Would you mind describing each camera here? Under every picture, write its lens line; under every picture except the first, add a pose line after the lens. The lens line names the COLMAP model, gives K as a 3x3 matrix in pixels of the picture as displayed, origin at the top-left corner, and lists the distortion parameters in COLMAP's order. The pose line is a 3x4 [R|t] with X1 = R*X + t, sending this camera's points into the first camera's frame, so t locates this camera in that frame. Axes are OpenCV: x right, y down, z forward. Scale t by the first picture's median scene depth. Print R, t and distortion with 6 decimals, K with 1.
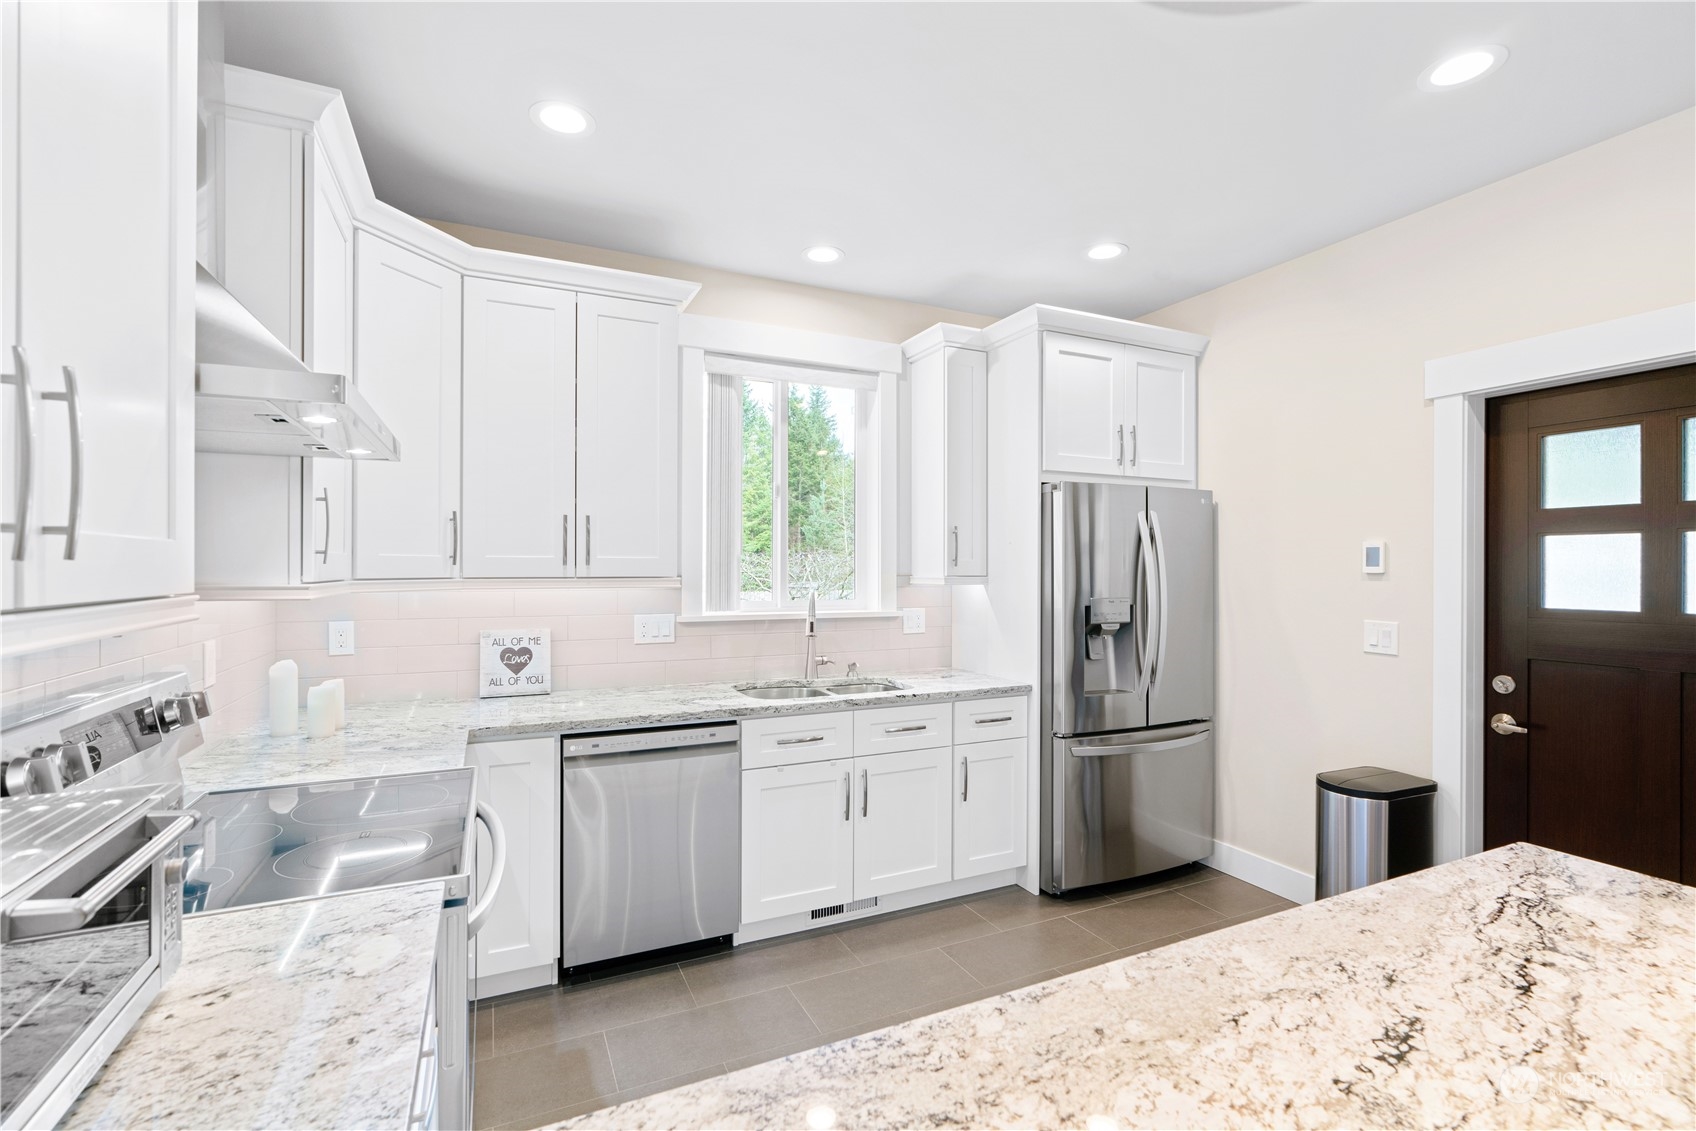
lens RADIAL K [[782.8, 0, 850.1], [0, 782.8, 566.7], [0, 0, 1]] dist [-0.004979, 0.000496]
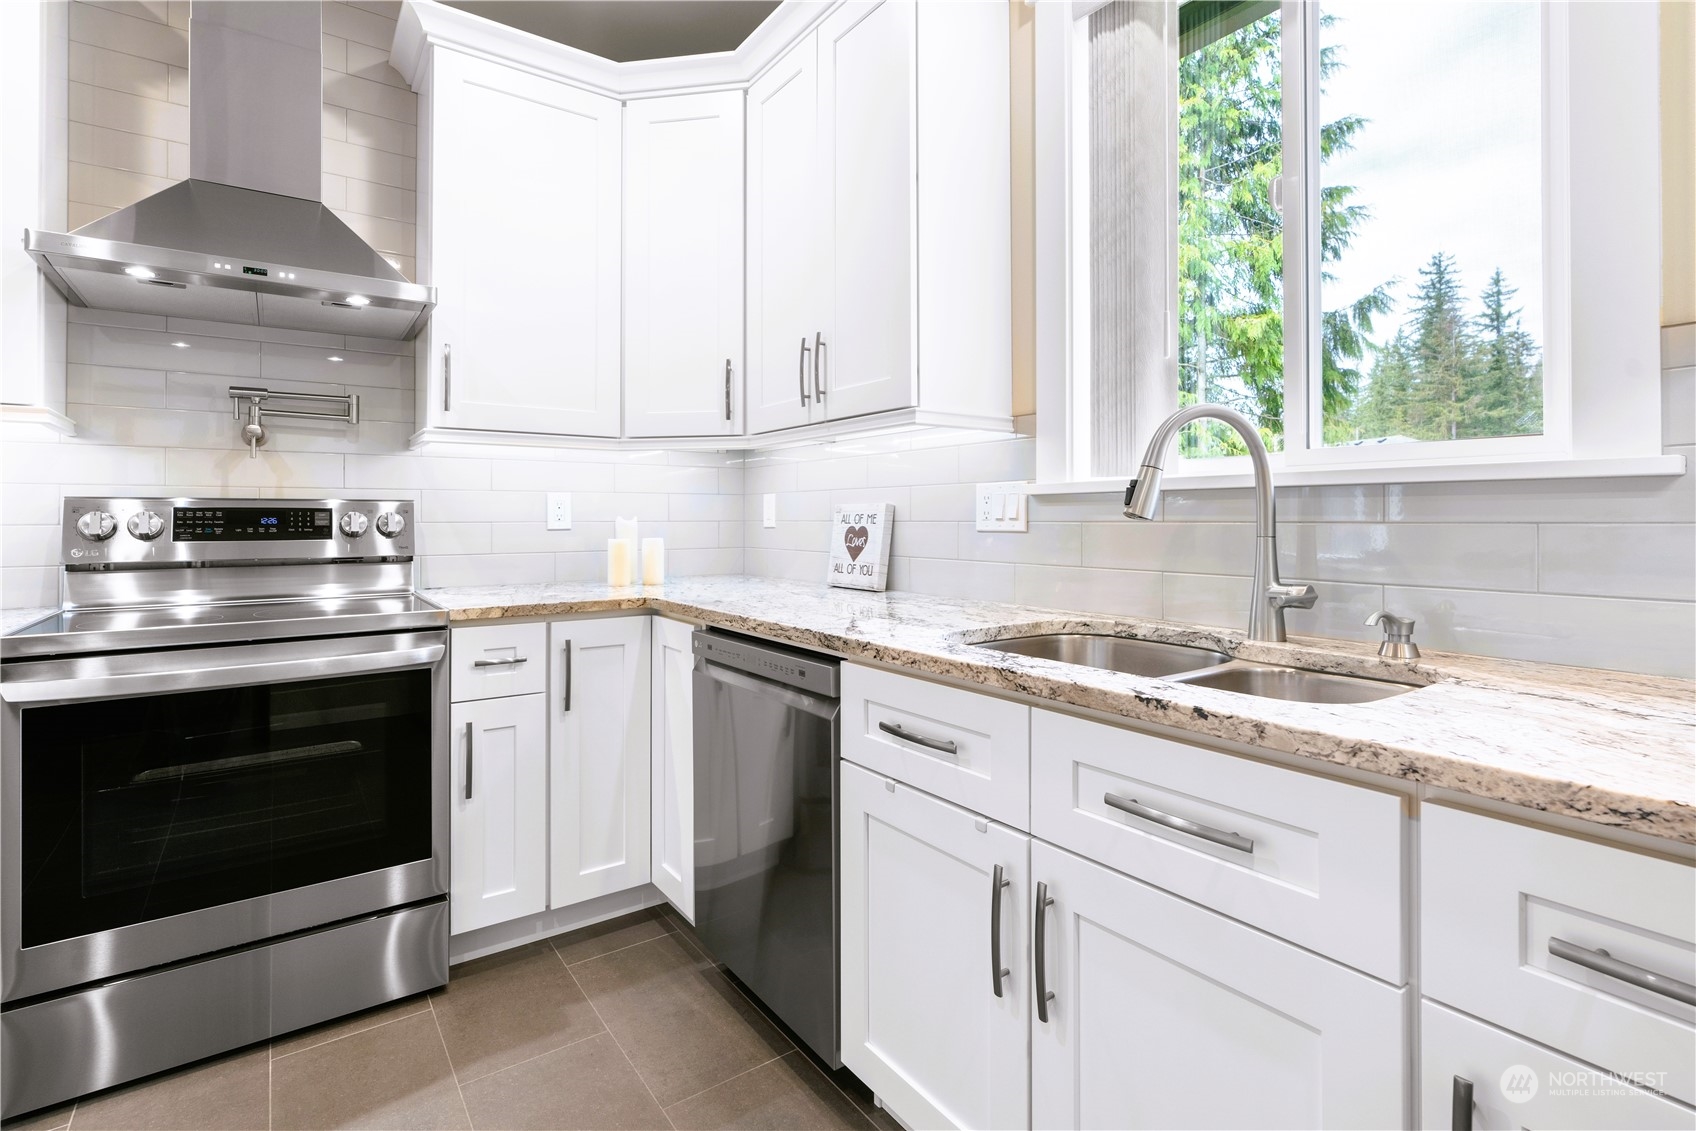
lens RADIAL K [[811.1, 0, 826.9], [0, 811.1, 506.6], [0, 0, 1]] dist [0.002456, 0.000010]
pose [[0.166811, -0.015195, -0.985872, 0.359481], [0.003850, 0.999884, -0.014760, 0.095345], [0.985981, -0.001334, 0.166850, 0.836907]]
